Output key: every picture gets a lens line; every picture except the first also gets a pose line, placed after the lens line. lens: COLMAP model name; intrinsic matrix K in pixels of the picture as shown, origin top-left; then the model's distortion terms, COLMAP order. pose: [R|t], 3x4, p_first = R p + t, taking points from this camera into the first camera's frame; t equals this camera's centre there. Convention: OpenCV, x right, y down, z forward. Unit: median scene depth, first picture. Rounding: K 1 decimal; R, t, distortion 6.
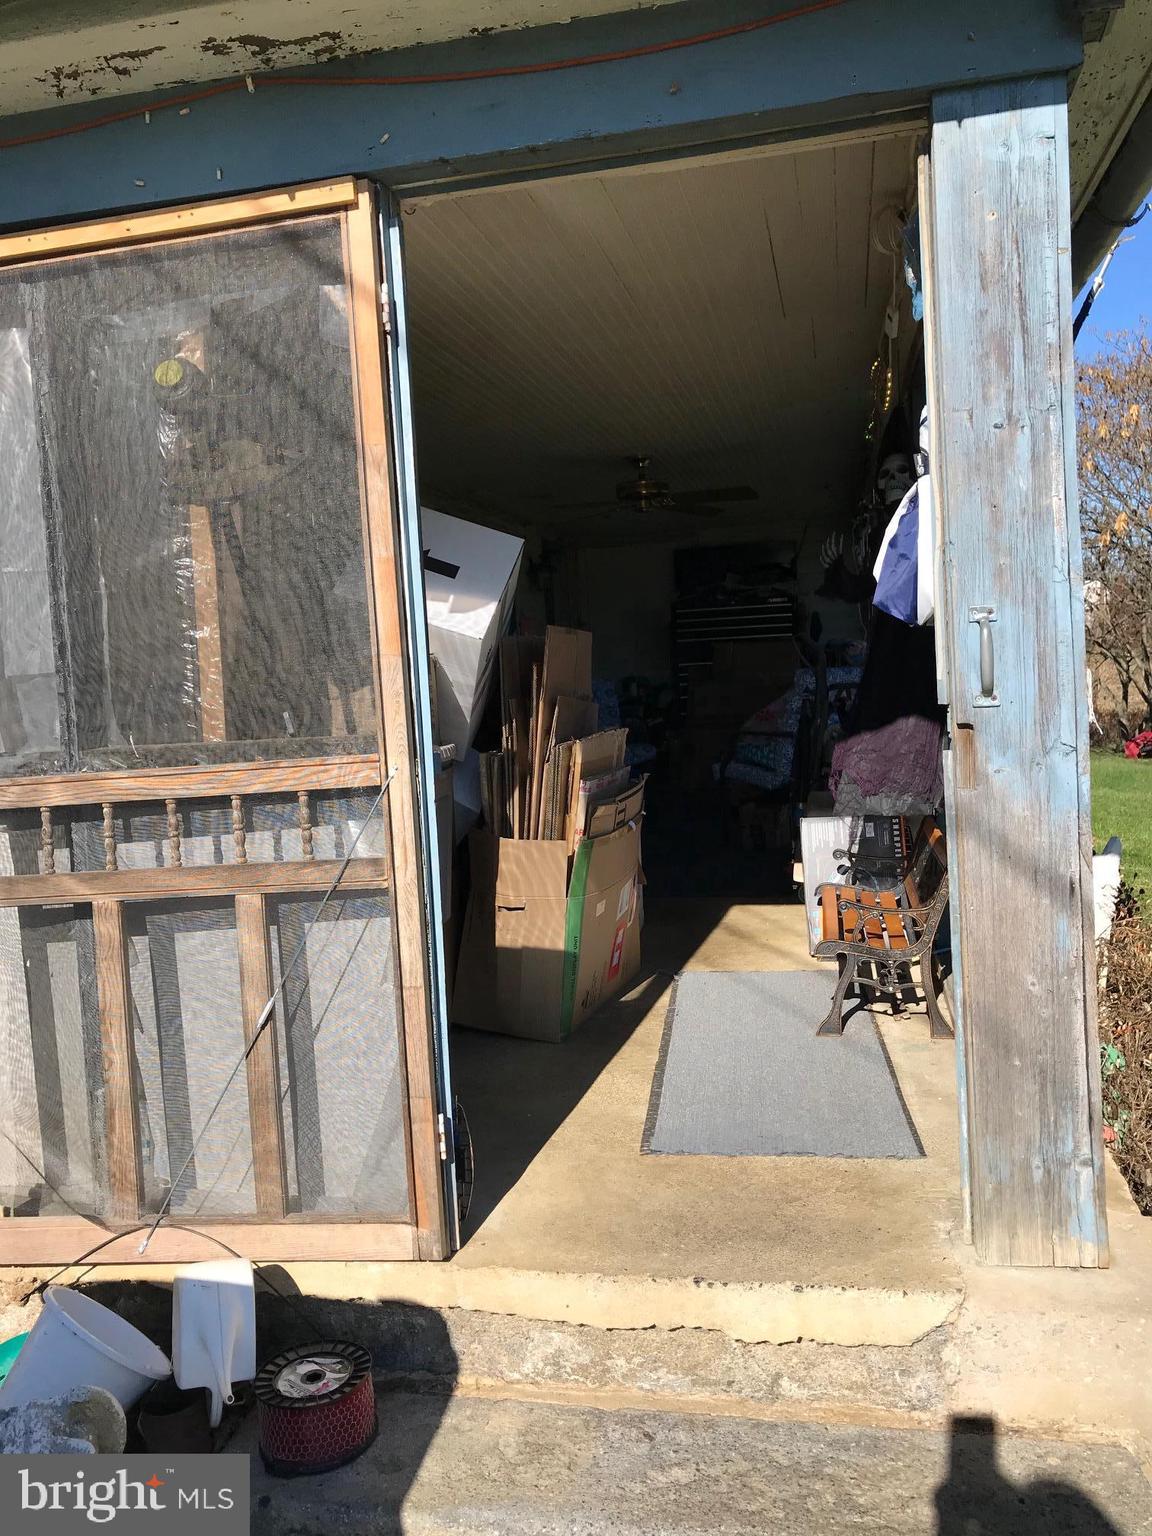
lens RADIAL K [[1254.0, 0, 580.6], [0, 1254.0, 761.0], [0, 0, 1]] dist [0.022511, -0.019360]
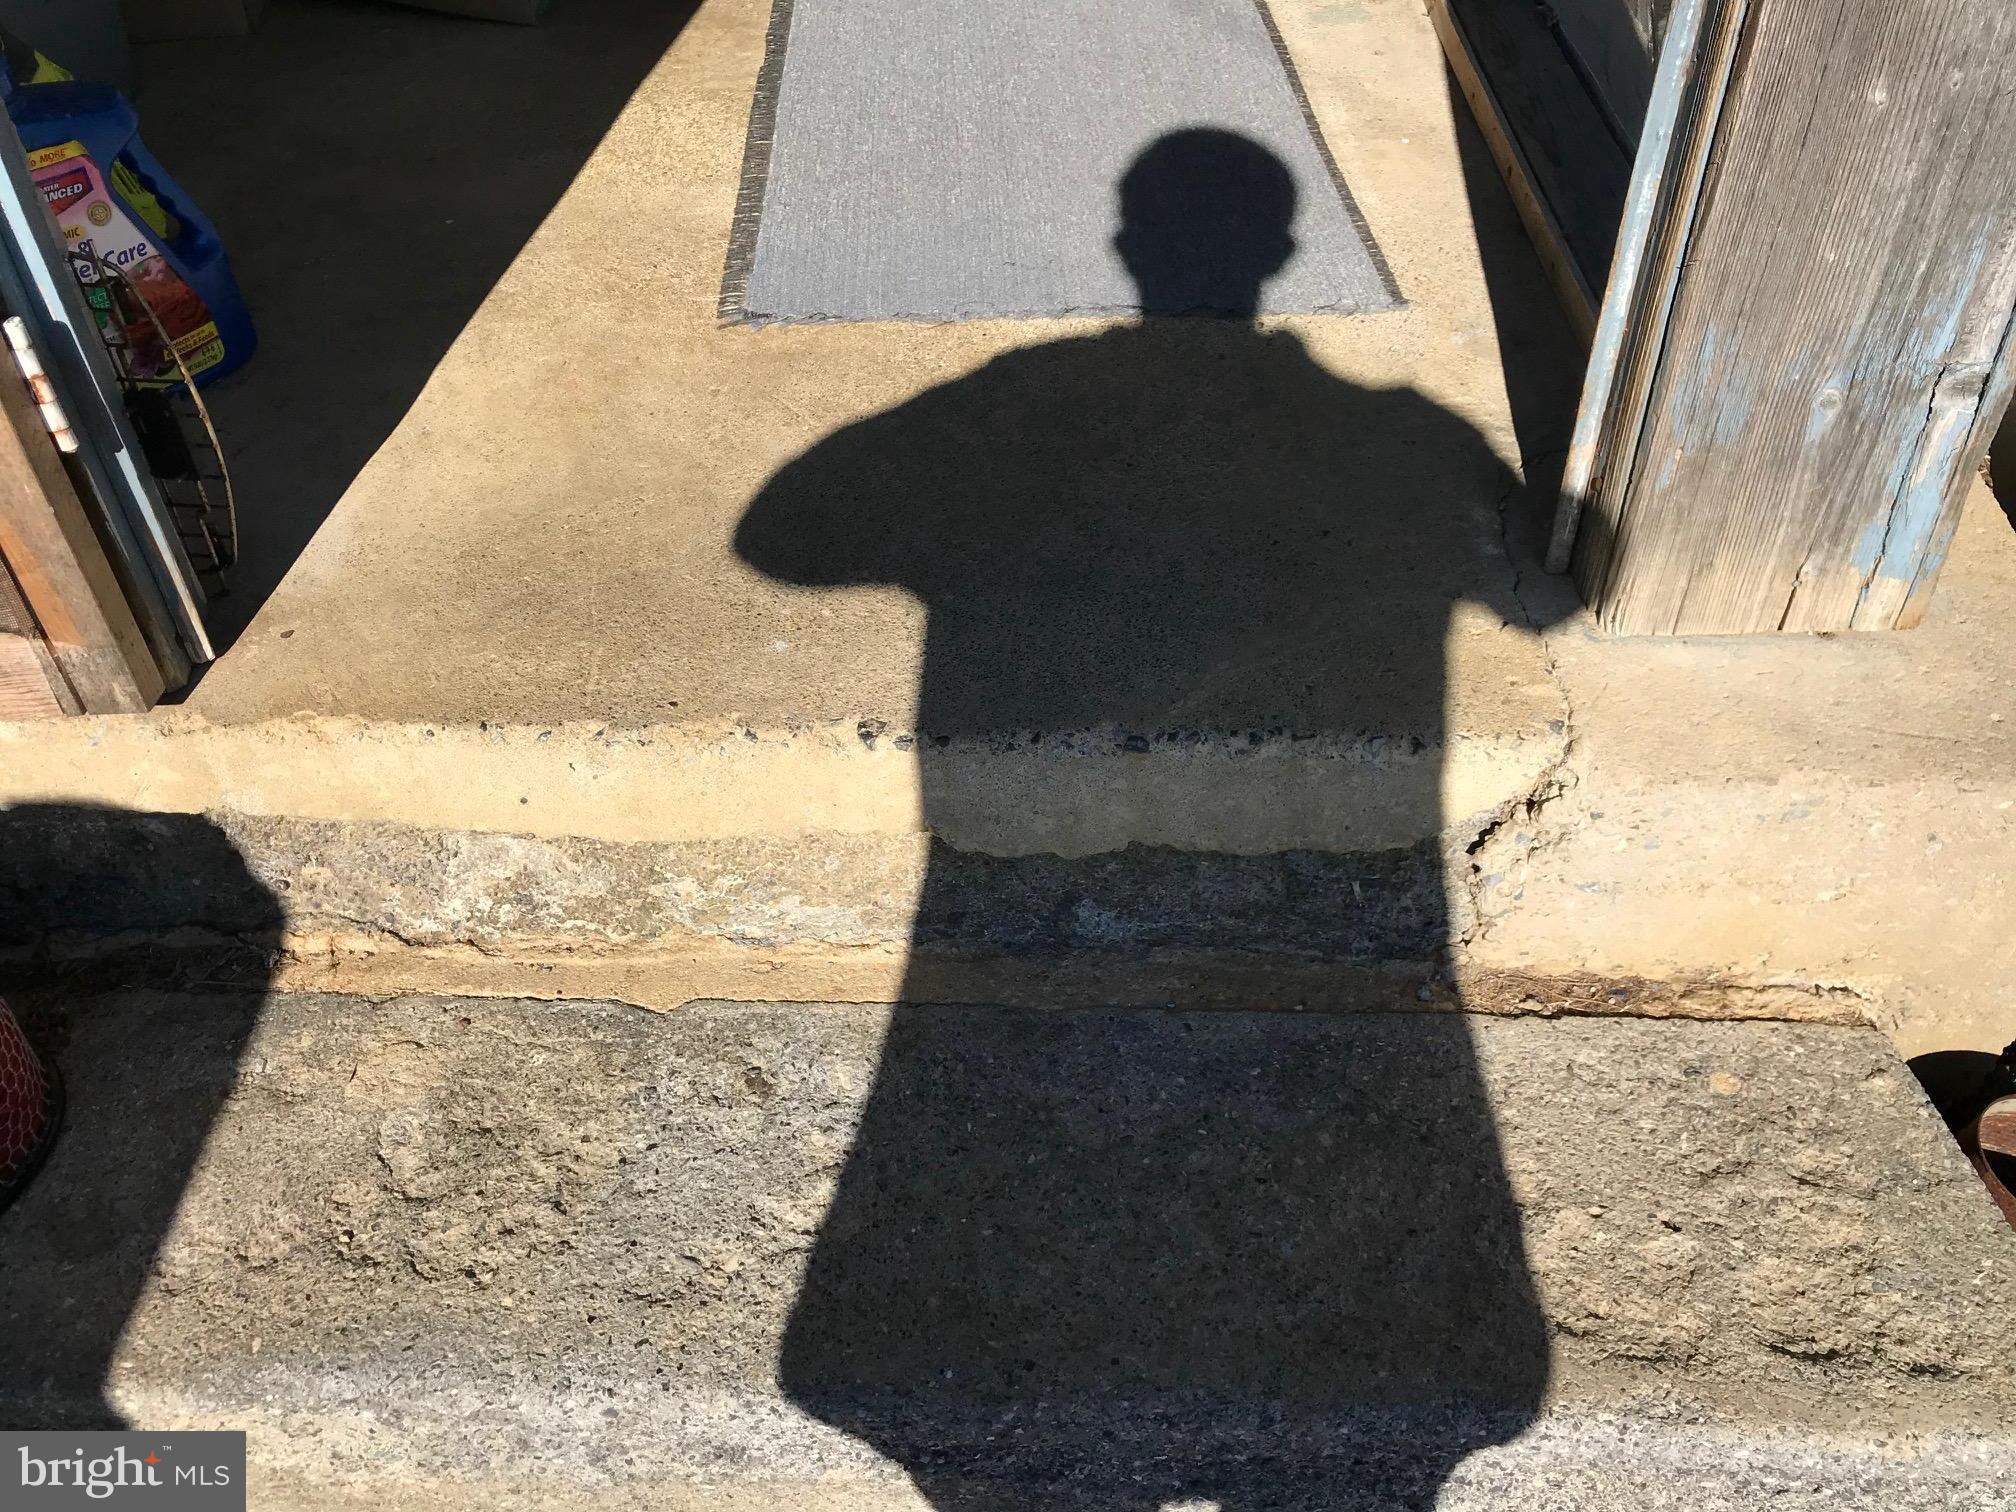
lens RADIAL K [[1645.8, 0, 1016.7], [0, 1645.8, 737.9], [0, 0, 1]] dist [0.022511, -0.019360]
pose [[0.985006, -0.092789, 0.145443, 0.064442], [-0.013918, 0.797558, 0.603082, 0.118479], [-0.171958, -0.596063, 0.784308, 0.596424]]
